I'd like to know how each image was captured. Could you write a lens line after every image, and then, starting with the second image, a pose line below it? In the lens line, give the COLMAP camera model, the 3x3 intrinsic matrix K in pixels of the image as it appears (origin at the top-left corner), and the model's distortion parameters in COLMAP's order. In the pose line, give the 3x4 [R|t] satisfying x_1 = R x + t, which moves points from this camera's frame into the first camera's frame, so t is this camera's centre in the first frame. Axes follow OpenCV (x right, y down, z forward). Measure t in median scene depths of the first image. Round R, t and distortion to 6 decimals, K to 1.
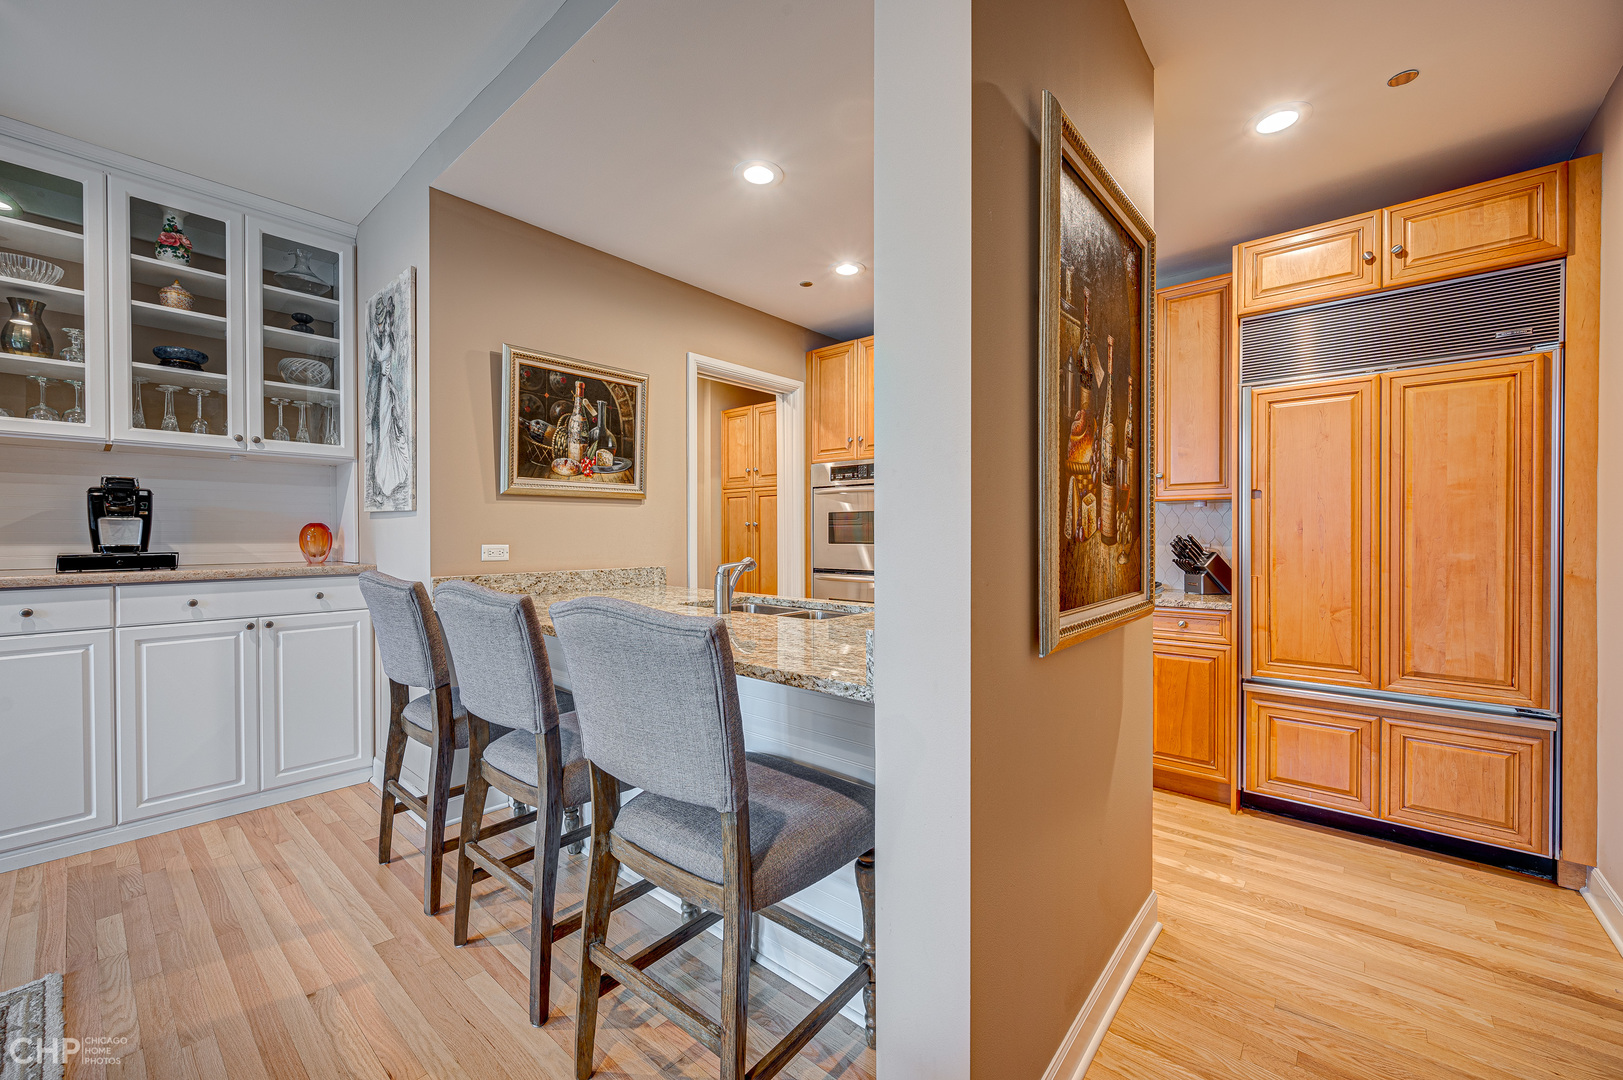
lens RADIAL K [[641.5, 0, 815.7], [0, 641.5, 539.6], [0, 0, 1]] dist [-0.000678, -0.000099]
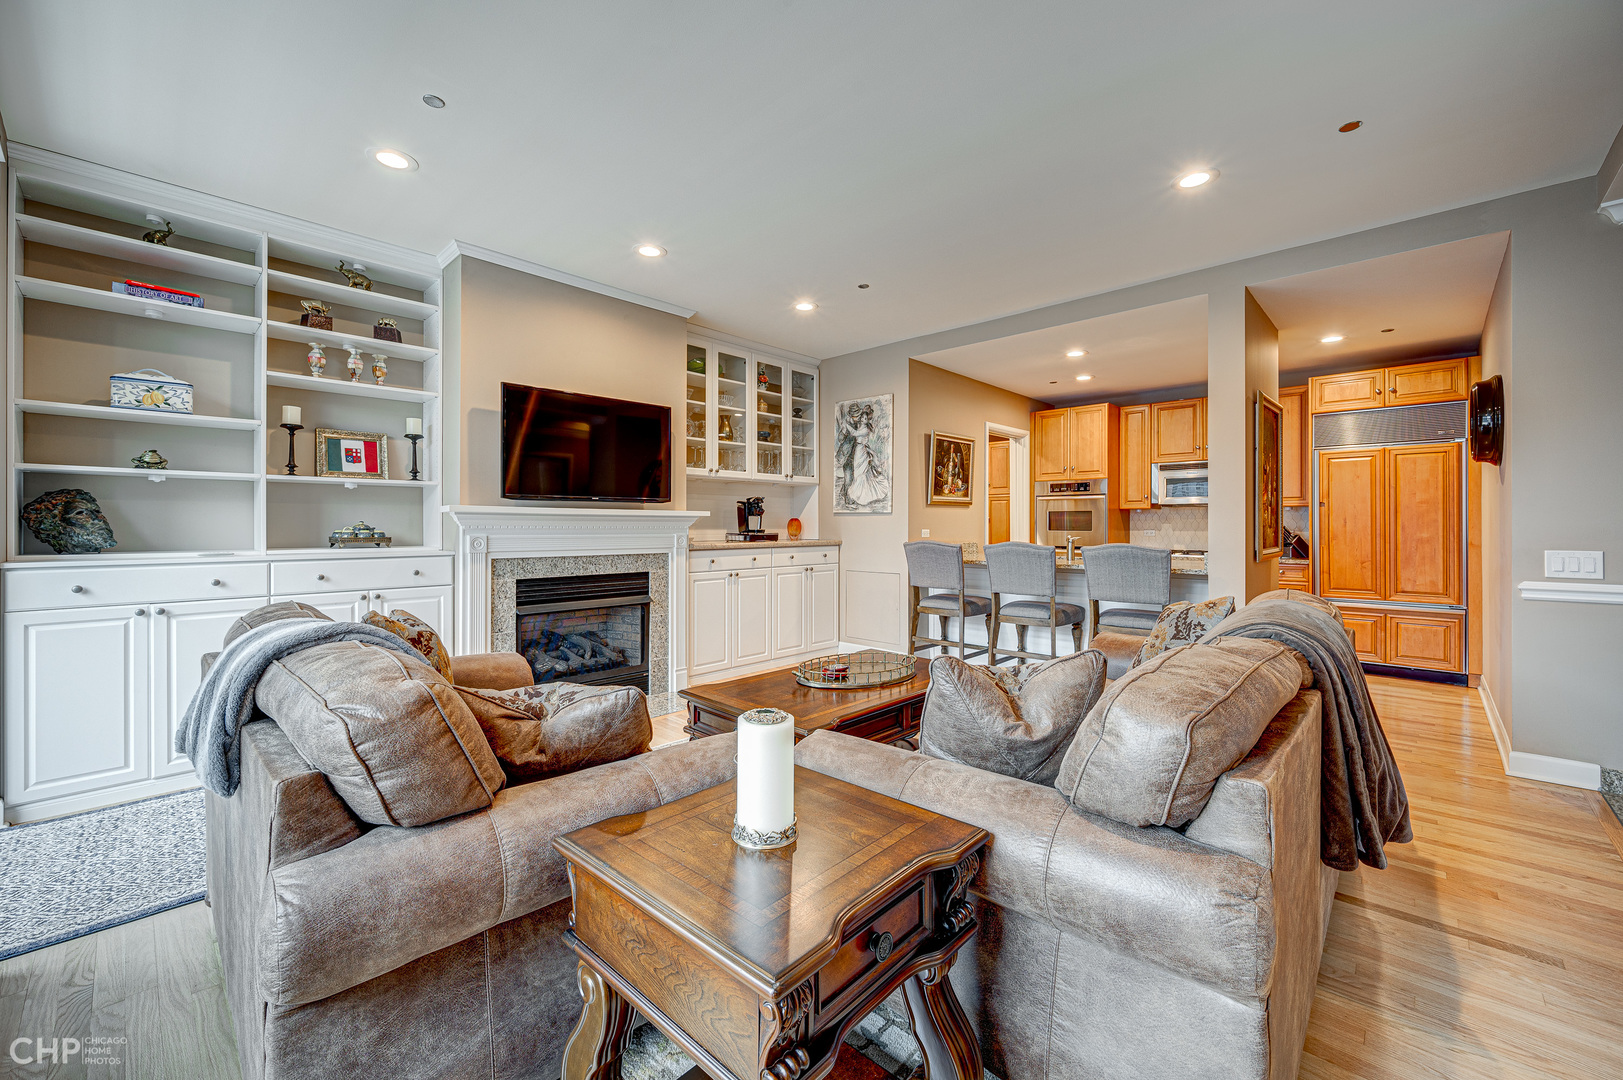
lens RADIAL K [[646.8, 0, 814.0], [0, 646.8, 525.3], [0, 0, 1]] dist [-0.001098, -0.000363]
pose [[0.998489, 0.001606, -0.054936, -0.690418], [-0.002088, 0.999960, -0.008728, 0.012030], [0.054920, 0.008830, 0.998452, -0.967197]]
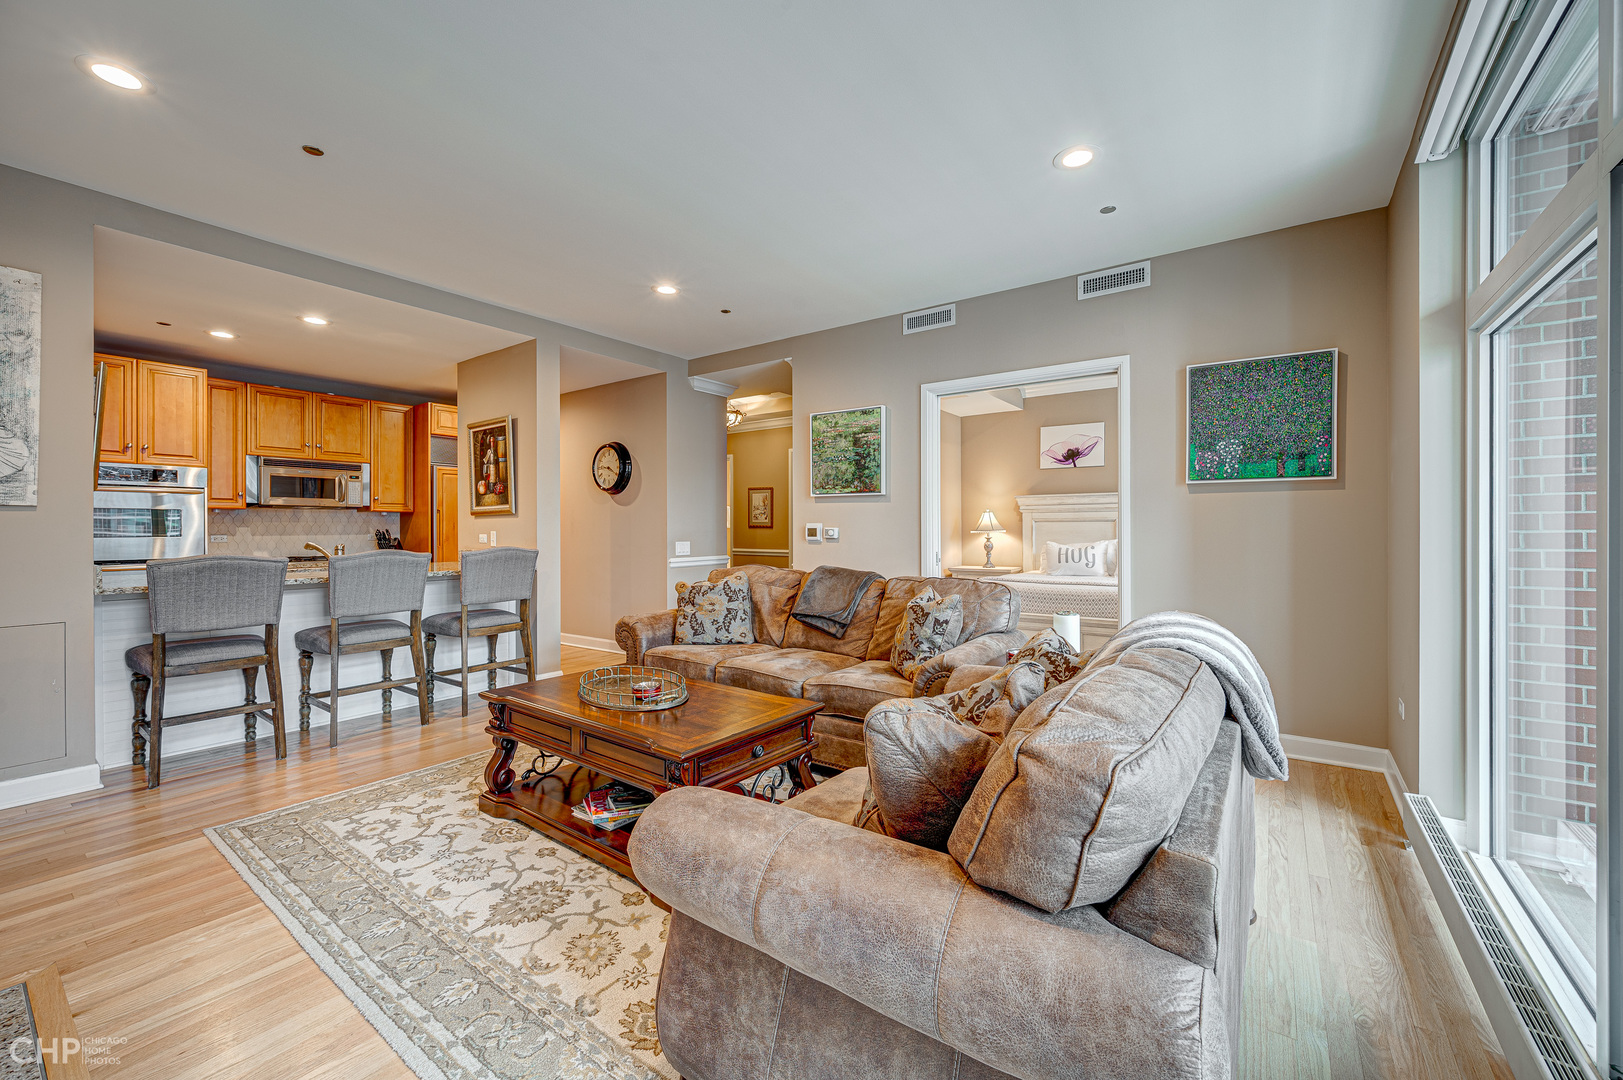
lens RADIAL K [[641.5, 0, 815.7], [0, 641.5, 539.6], [0, 0, 1]] dist [-0.000678, -0.000099]
pose [[-0.080971, -0.016720, 0.996576, -1.607590], [0.007951, 0.999817, 0.017420, 0.001338], [-0.996685, 0.009334, -0.080823, -0.161044]]
